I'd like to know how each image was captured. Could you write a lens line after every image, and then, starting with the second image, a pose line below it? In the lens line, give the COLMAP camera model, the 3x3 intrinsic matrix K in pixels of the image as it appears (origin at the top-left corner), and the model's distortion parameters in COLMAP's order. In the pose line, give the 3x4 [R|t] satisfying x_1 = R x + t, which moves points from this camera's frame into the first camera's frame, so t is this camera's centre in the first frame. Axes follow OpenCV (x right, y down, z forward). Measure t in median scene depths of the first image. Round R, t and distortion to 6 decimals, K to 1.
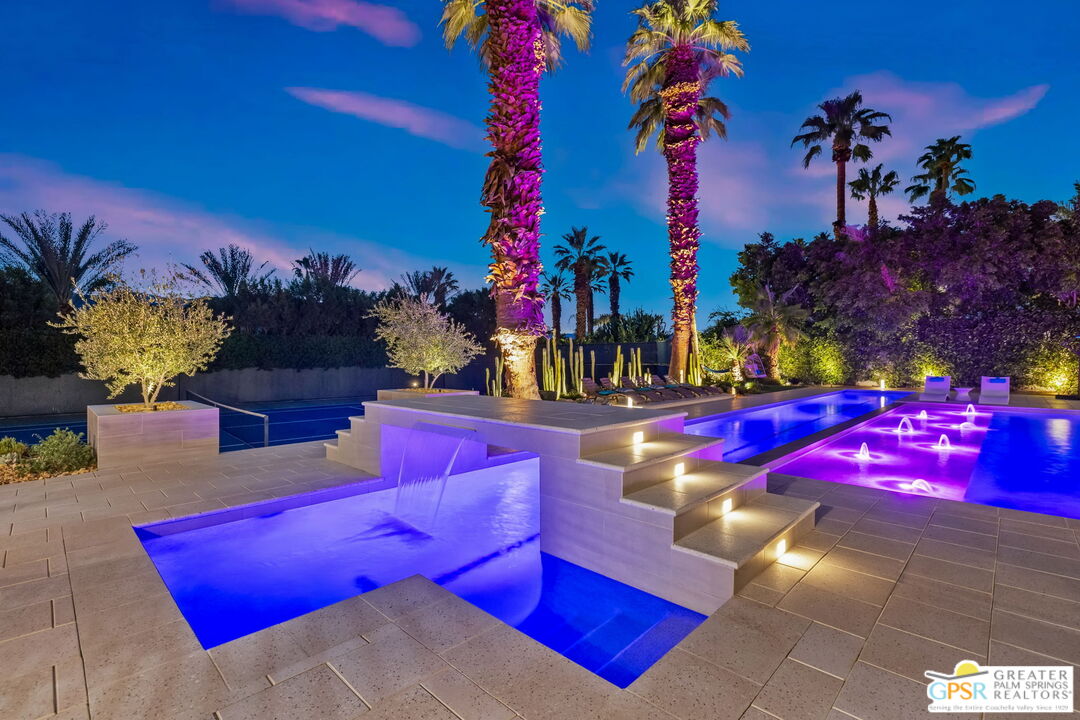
lens RADIAL K [[488.5, 0, 528.4], [0, 488.5, 357.3], [0, 0, 1]] dist [-0.003238, 0.000169]
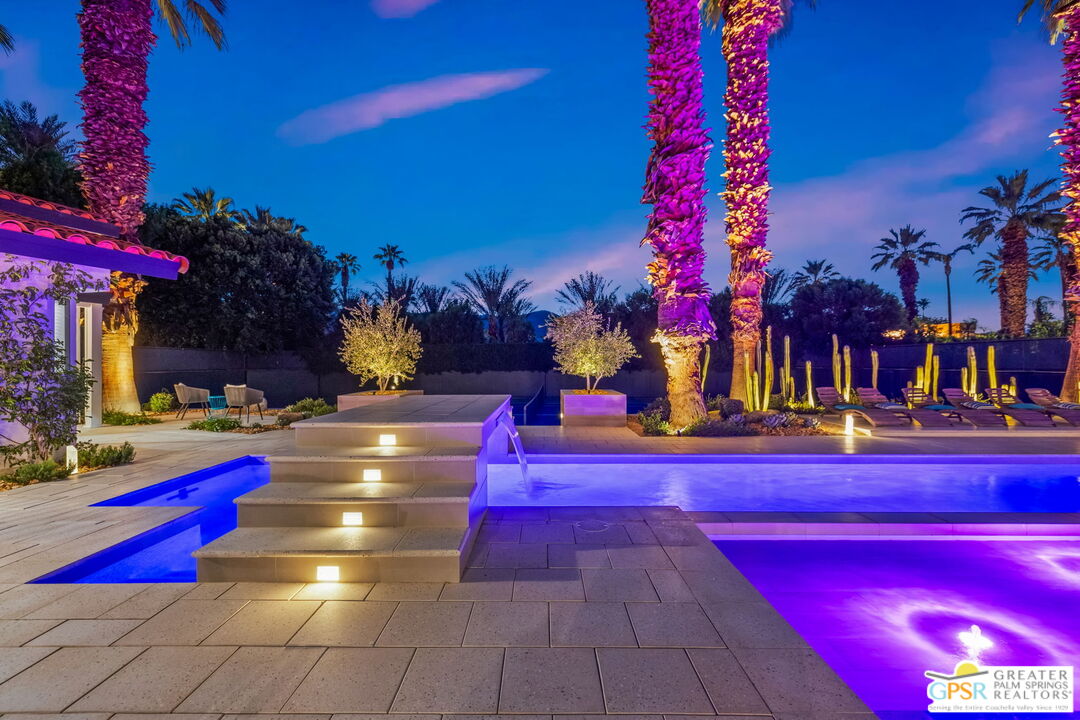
lens RADIAL K [[458.6, 0, 535.4], [0, 458.6, 361.7], [0, 0, 1]] dist [0.001308, -0.000041]
pose [[0.693525, 0.001631, -0.720431, 0.297708], [0.000586, 0.999996, 0.002827, -0.000378], [0.720433, -0.002383, 0.693521, 0.151164]]
